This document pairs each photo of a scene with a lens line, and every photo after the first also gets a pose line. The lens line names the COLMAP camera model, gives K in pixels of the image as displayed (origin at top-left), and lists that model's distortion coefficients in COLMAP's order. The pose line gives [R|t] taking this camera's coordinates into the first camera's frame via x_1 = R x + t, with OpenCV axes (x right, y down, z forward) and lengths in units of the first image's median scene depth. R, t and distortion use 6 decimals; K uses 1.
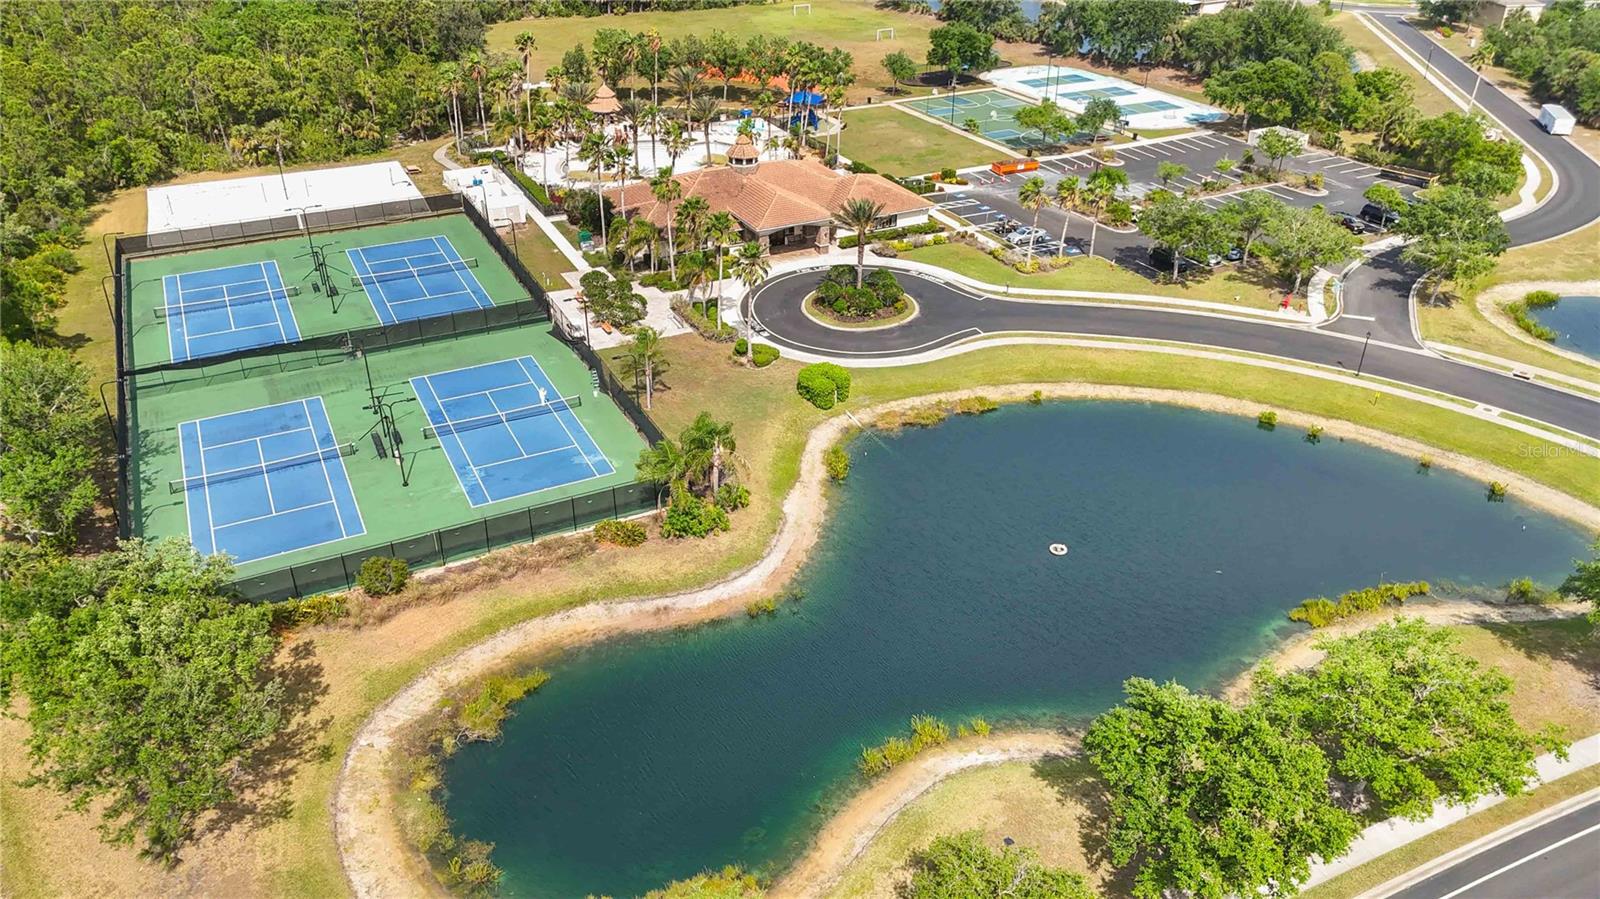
lens RADIAL K [[1167.2, 0, 799.6], [0, 1167.2, 458.9], [0, 0, 1]] dist [0.062931, -0.044059]
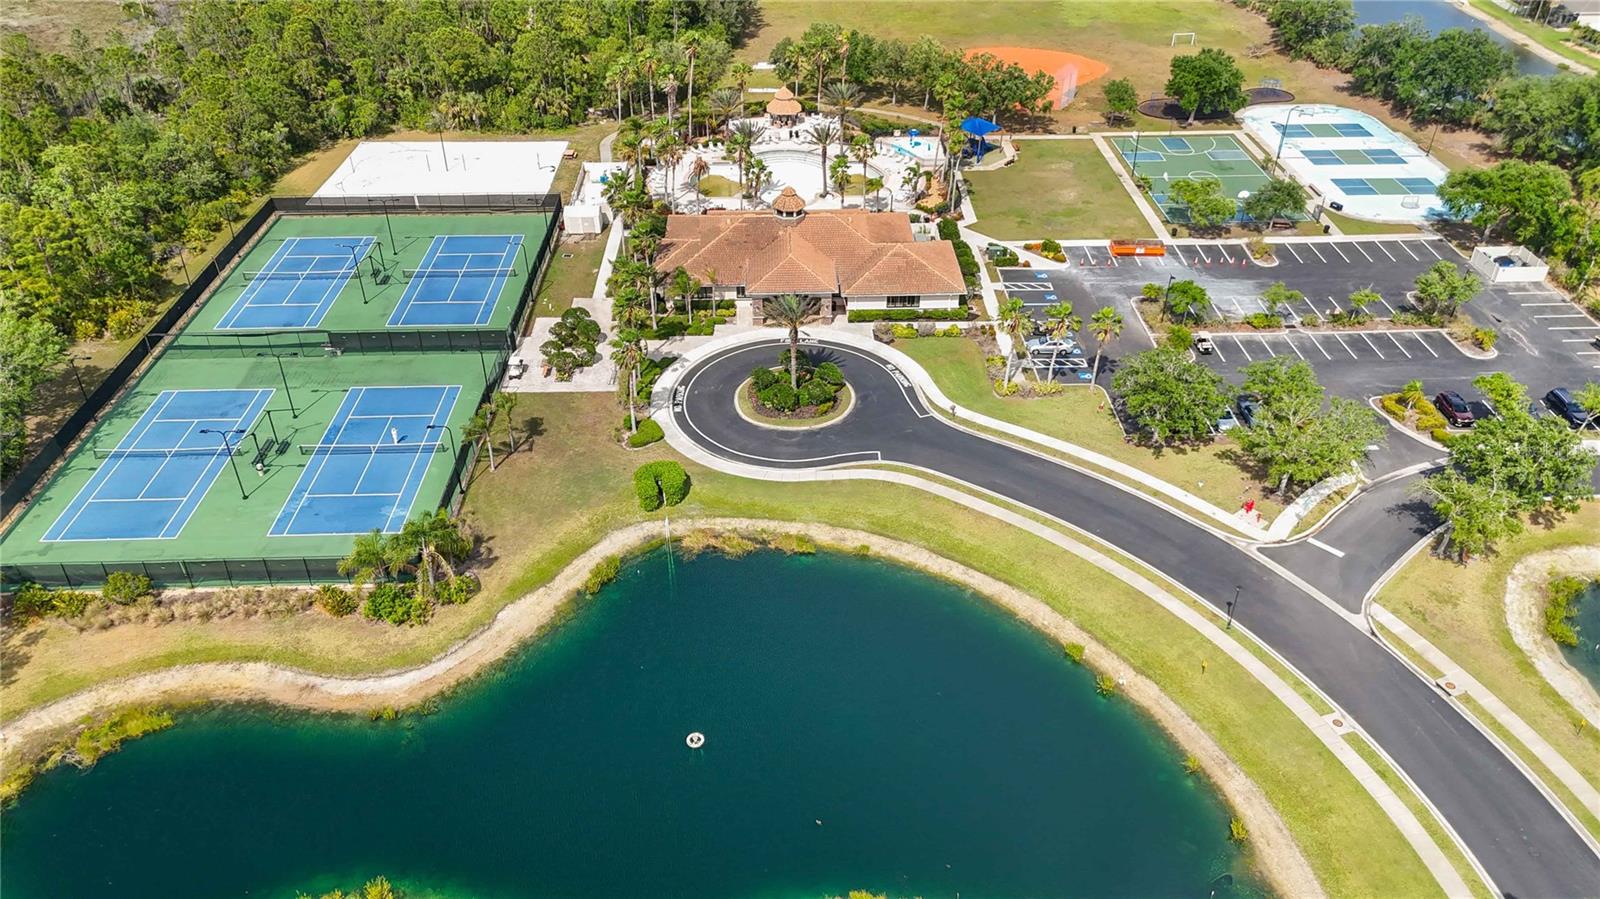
lens RADIAL K [[1167.2, 0, 798.6], [0, 1167.2, 451.1], [0, 0, 1]] dist [0.062931, -0.044059]
pose [[0.904014, 0.237875, -0.355211, 0.387047], [-0.210292, 0.970856, 0.114961, -0.188110], [0.372205, -0.029228, 0.927690, 0.091942]]
